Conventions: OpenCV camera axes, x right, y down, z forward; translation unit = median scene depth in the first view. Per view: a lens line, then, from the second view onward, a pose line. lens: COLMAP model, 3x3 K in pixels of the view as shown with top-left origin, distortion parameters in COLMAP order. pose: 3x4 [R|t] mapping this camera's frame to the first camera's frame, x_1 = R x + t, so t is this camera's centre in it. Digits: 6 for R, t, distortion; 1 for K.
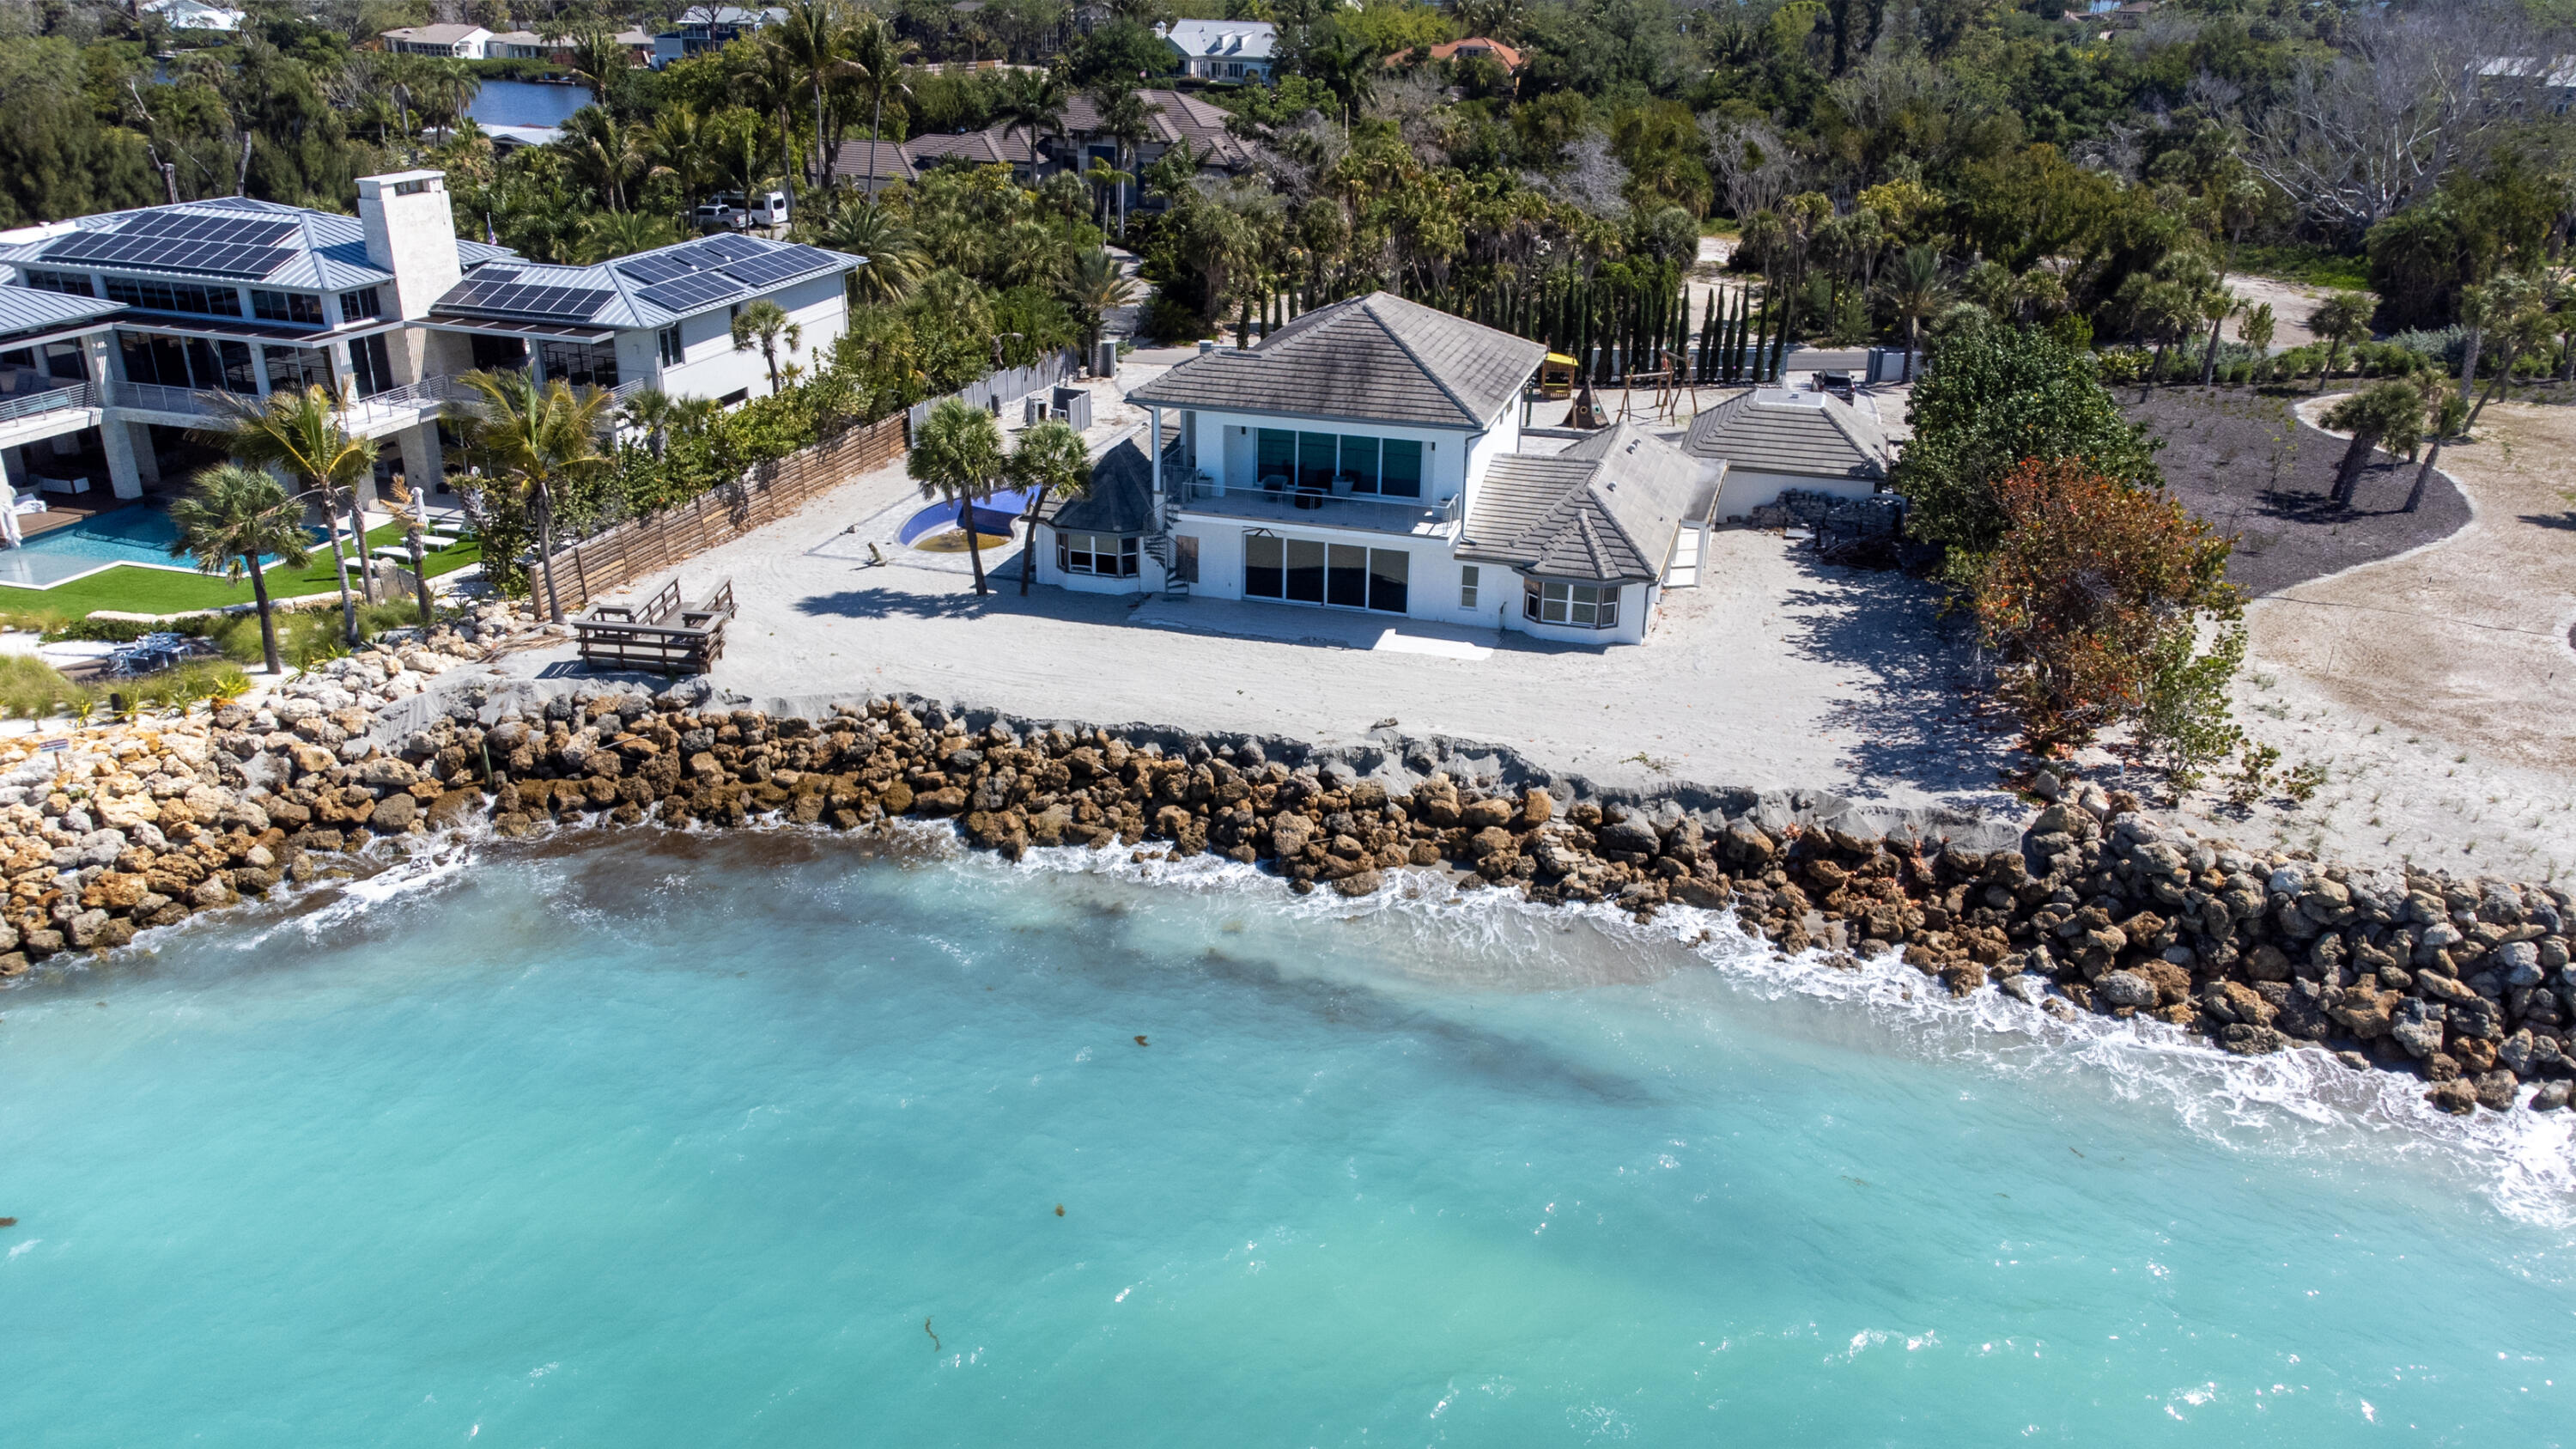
lens RADIAL K [[1942.5, 0, 1288.0], [0, 1942.5, 724.5], [0, 0, 1]] dist [0.023182, 0.073766]
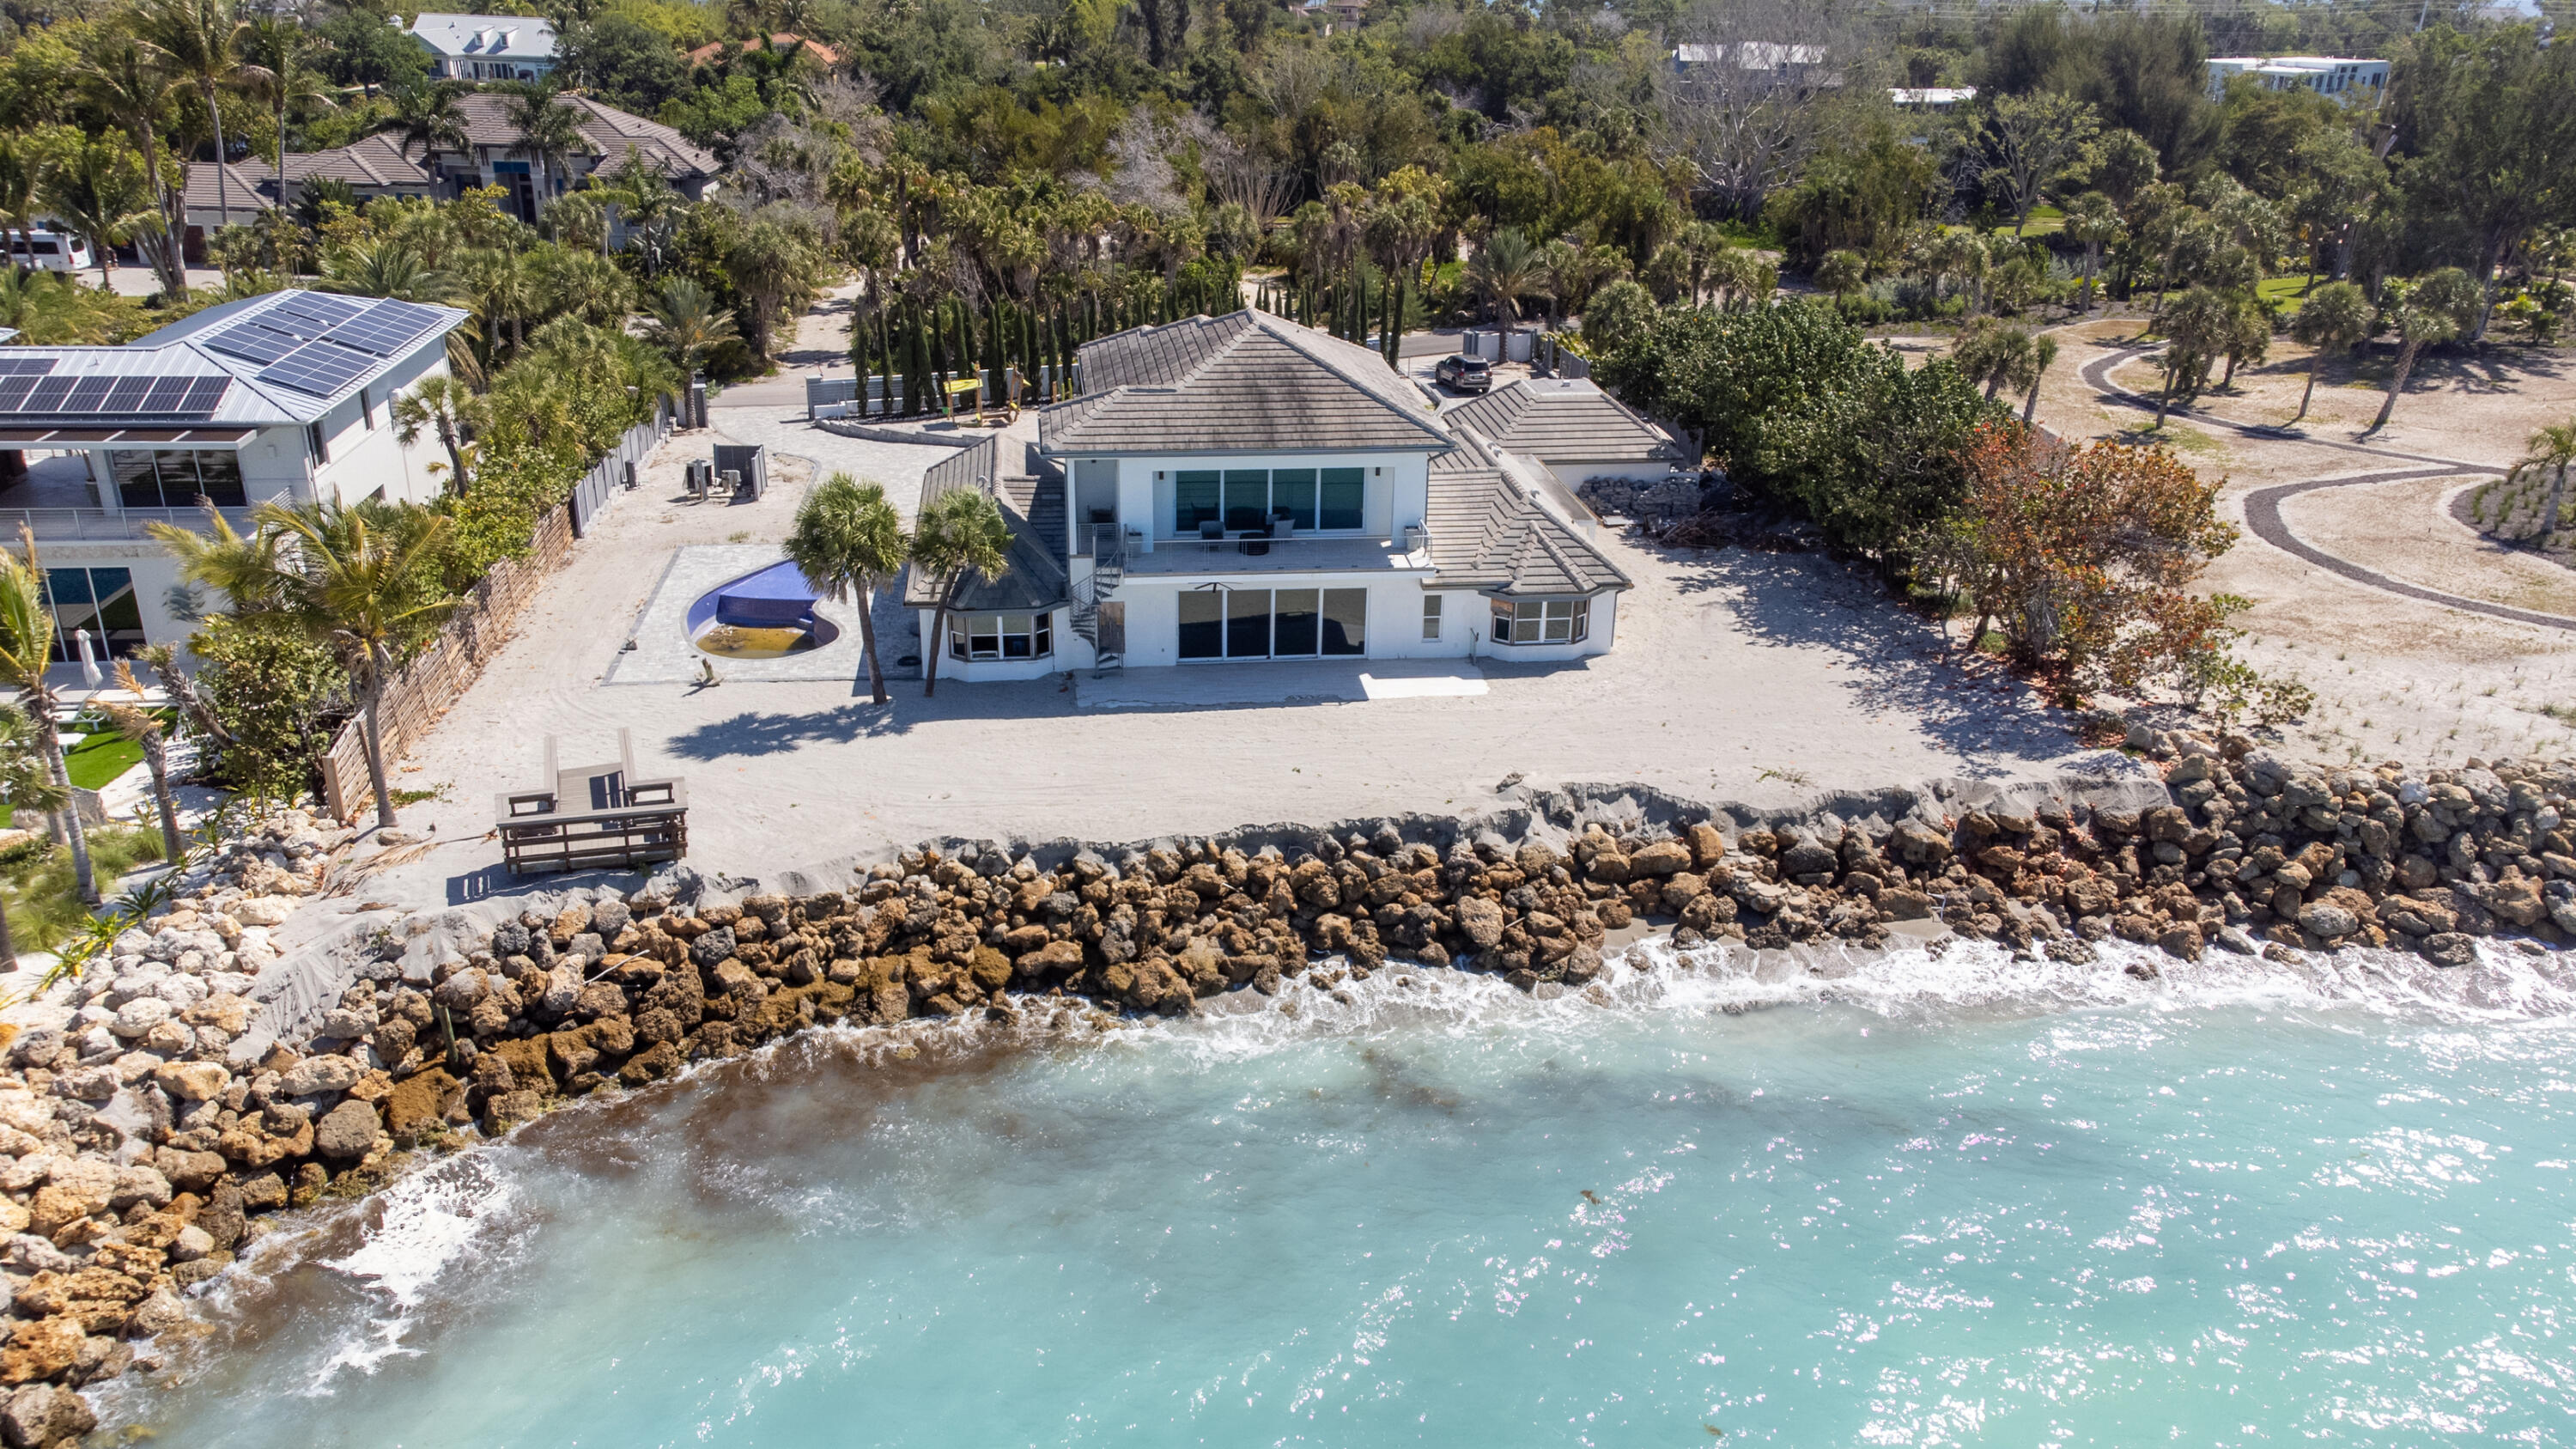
lens RADIAL K [[1942.5, 0, 1288.0], [0, 1942.5, 724.5], [0, 0, 1]] dist [0.023182, 0.073766]
pose [[0.914545, -0.151678, 0.374969, -0.377139], [0.150880, 0.988044, 0.031679, -0.069847], [-0.375291, 0.027603, 0.926496, 0.195839]]
